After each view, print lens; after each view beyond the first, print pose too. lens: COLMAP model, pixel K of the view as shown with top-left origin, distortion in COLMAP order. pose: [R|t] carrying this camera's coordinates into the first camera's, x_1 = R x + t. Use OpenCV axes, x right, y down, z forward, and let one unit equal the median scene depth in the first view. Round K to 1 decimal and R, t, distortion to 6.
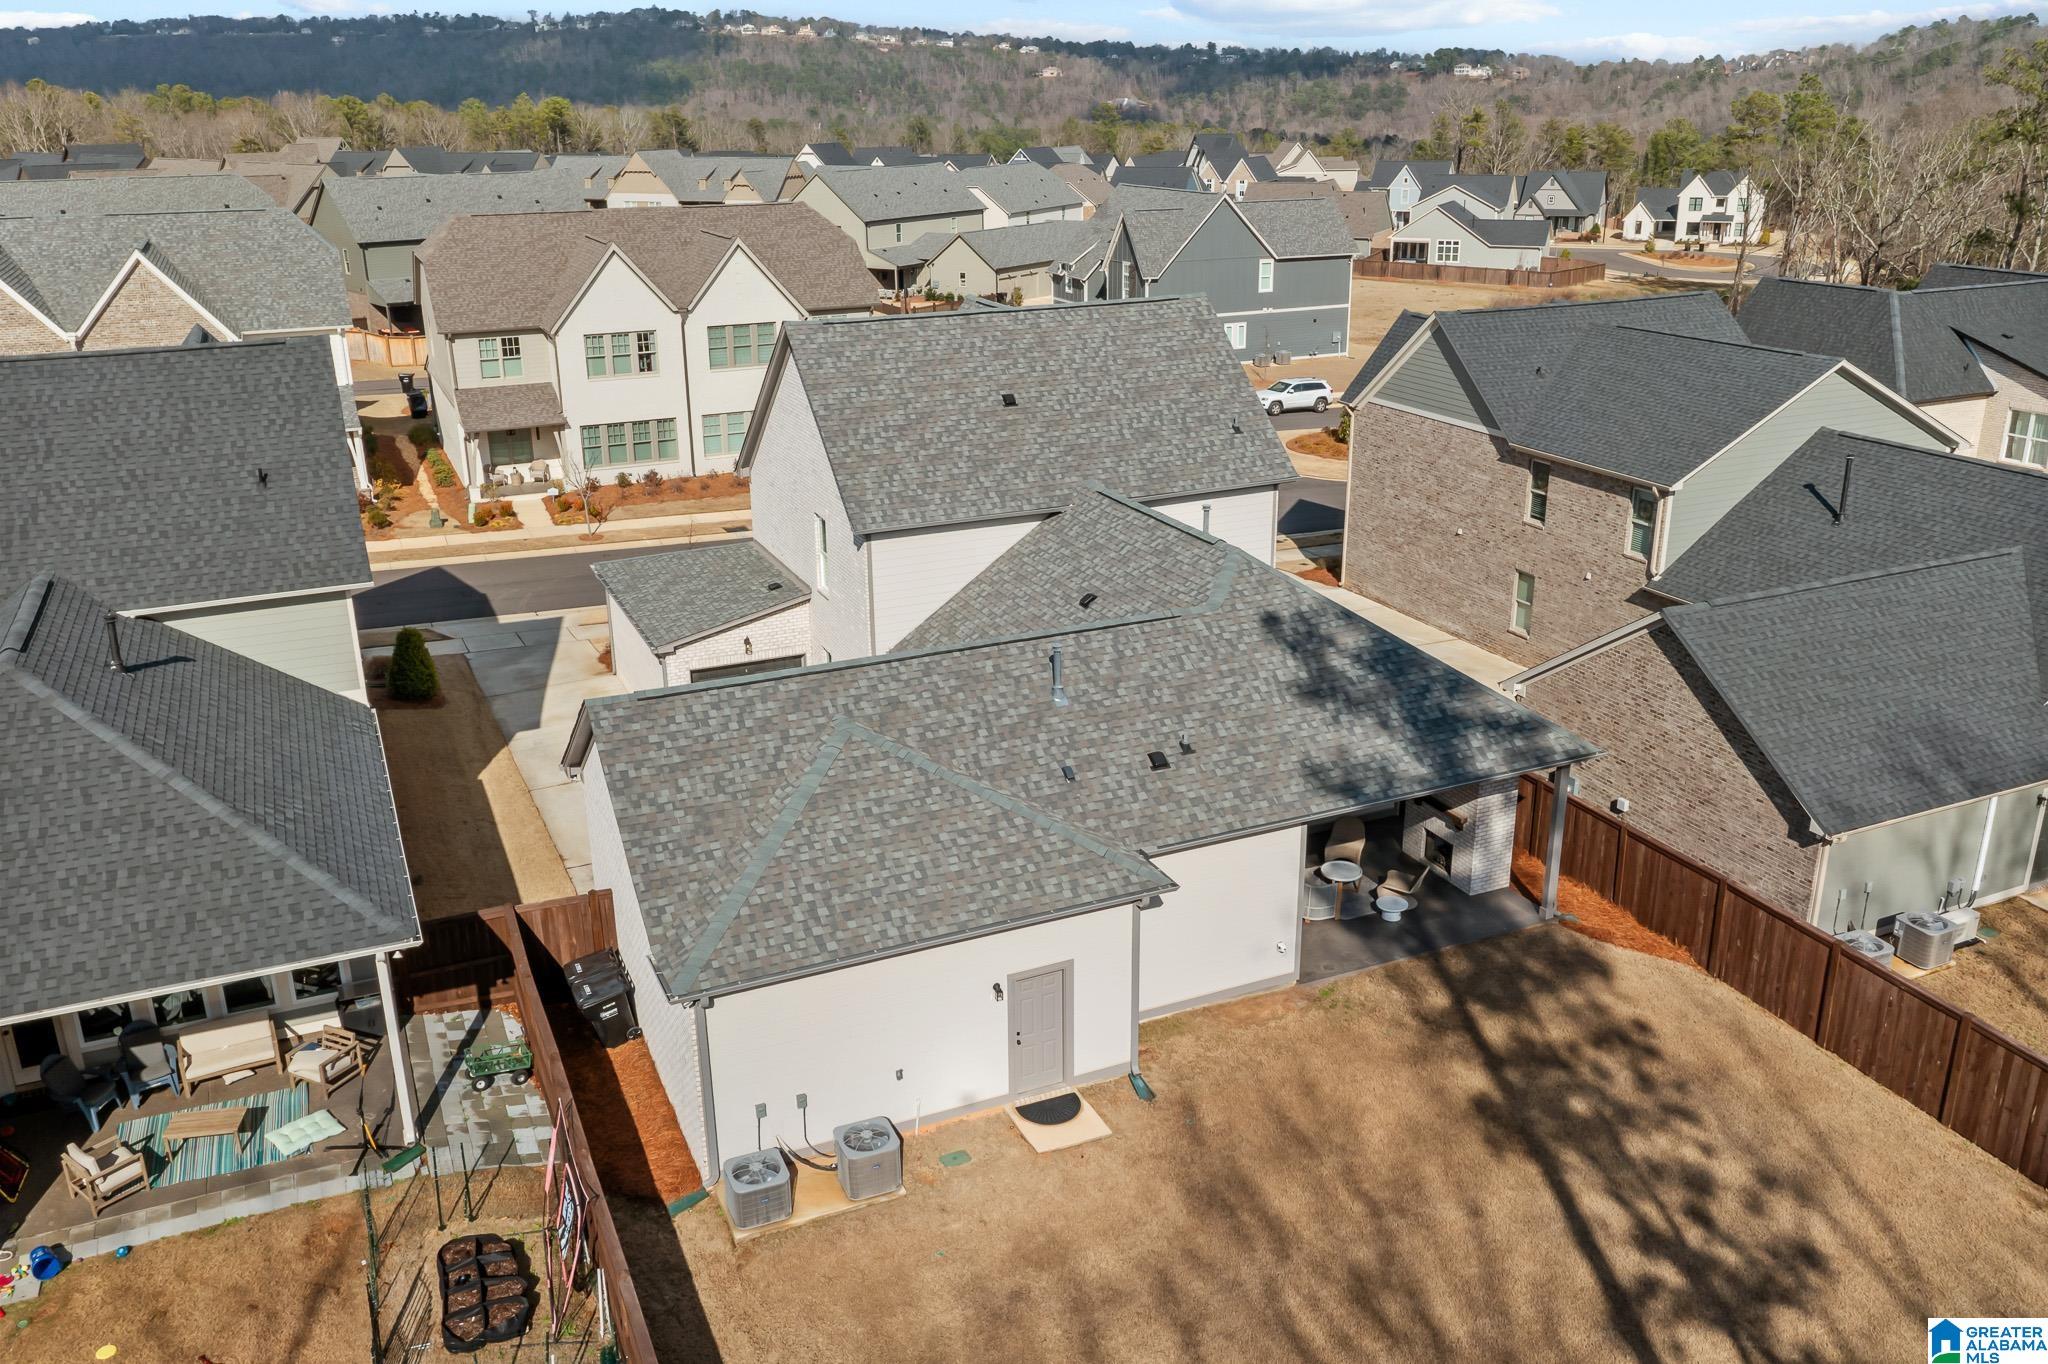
lens RADIAL K [[1627.7, 0, 1025.4], [0, 1627.7, 678.0], [0, 0, 1]] dist [-0.010681, 0.000212]
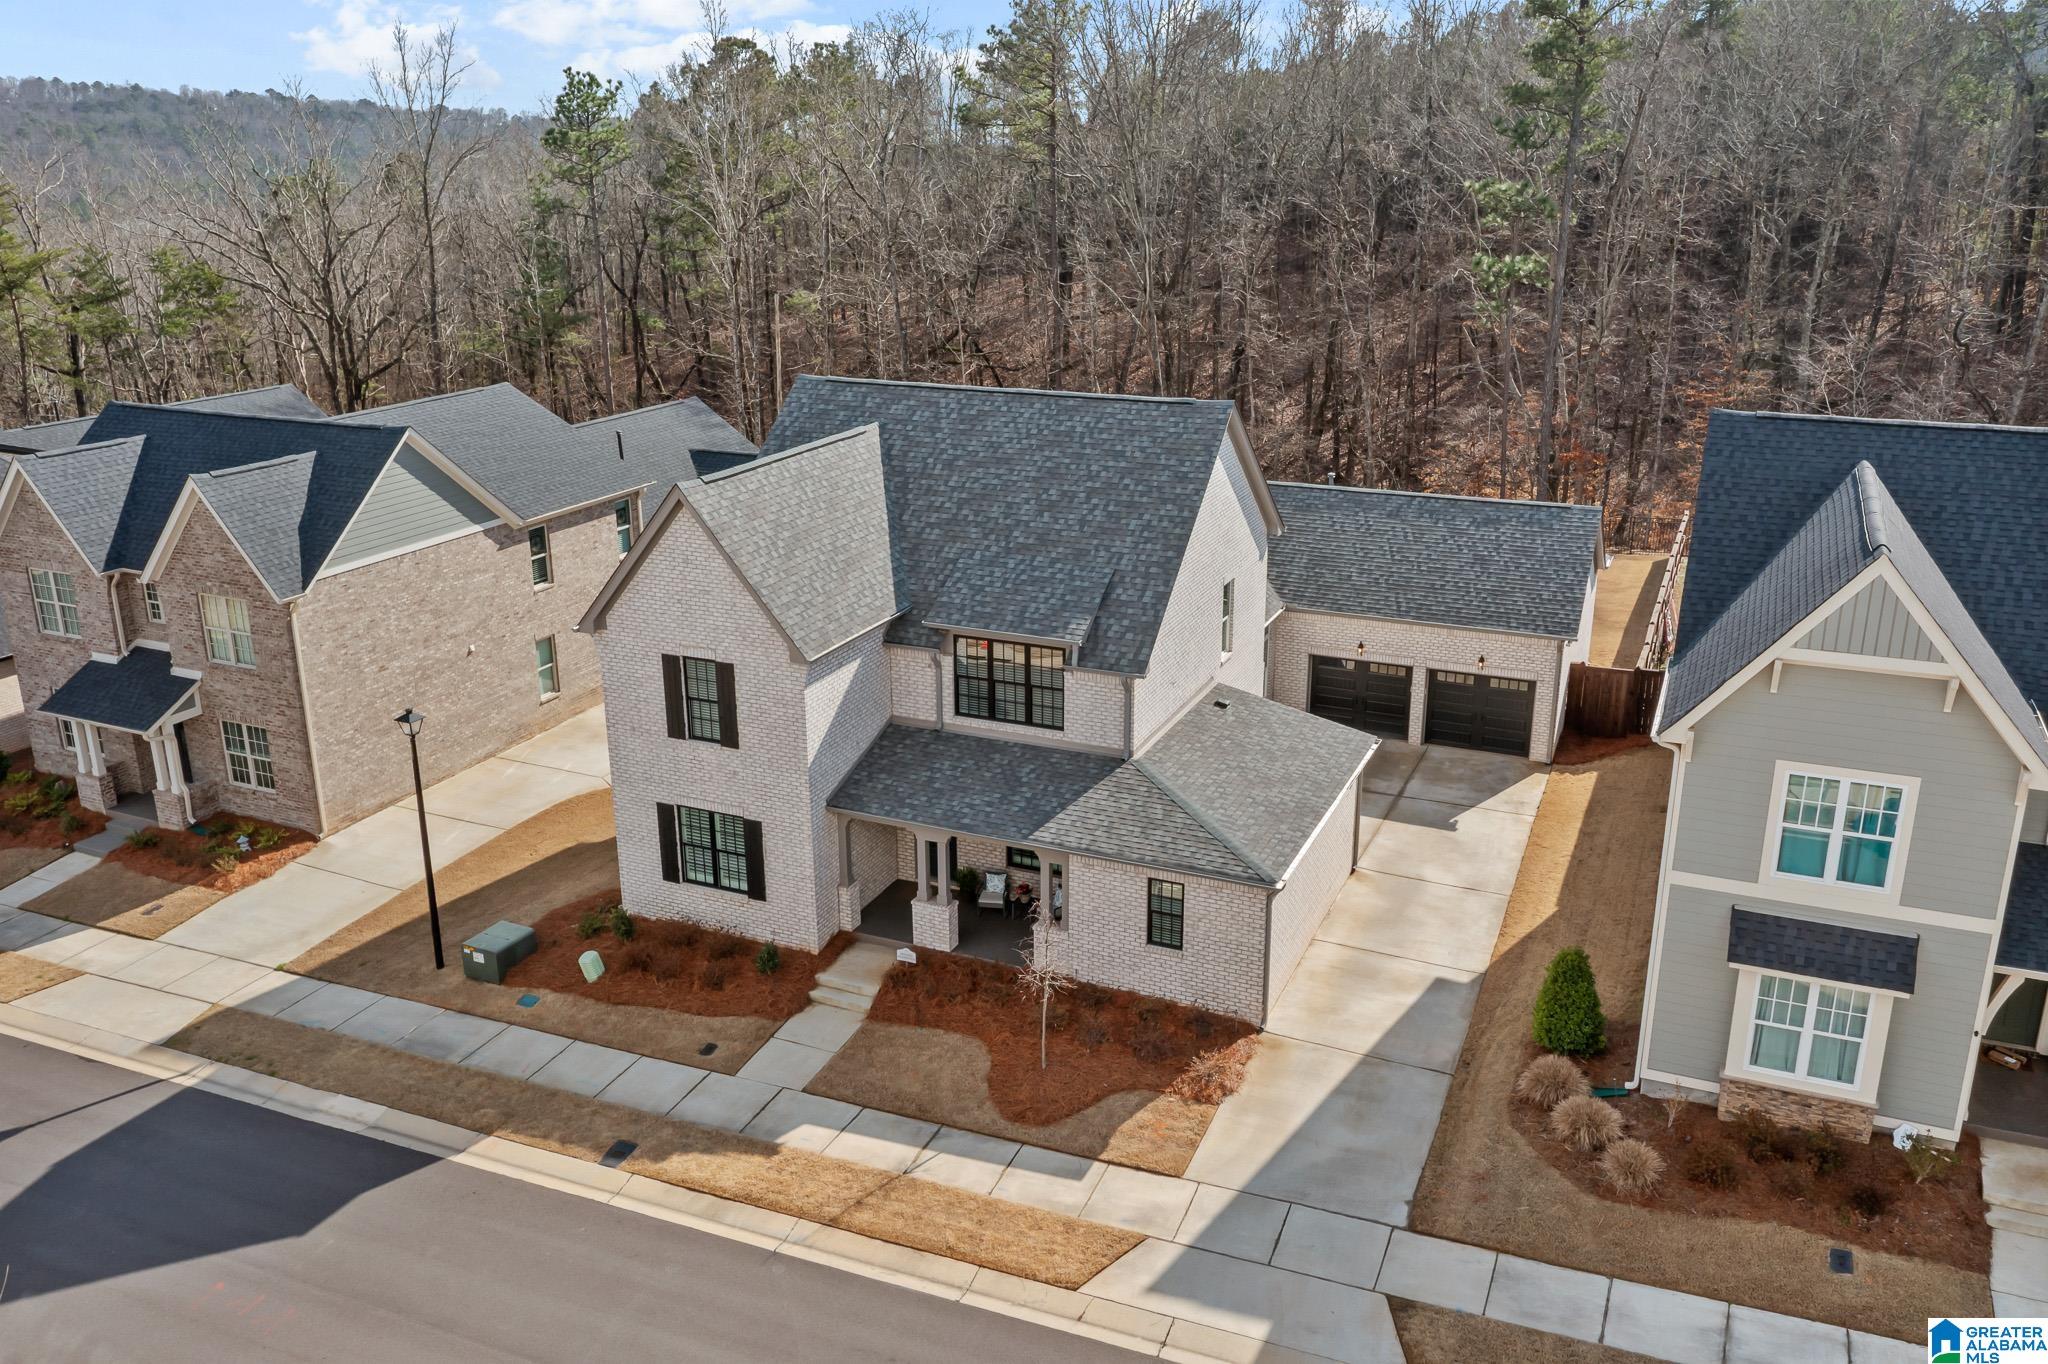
lens RADIAL K [[1623.6, 0, 1024.2], [0, 1623.6, 677.7], [0, 0, 1]] dist [-0.015516, 0.005629]
pose [[-0.663599, -0.217061, 0.715905, -1.037660], [0.268476, 0.824127, 0.498734, -0.783685], [-0.698252, 0.523163, -0.488614, 2.170135]]
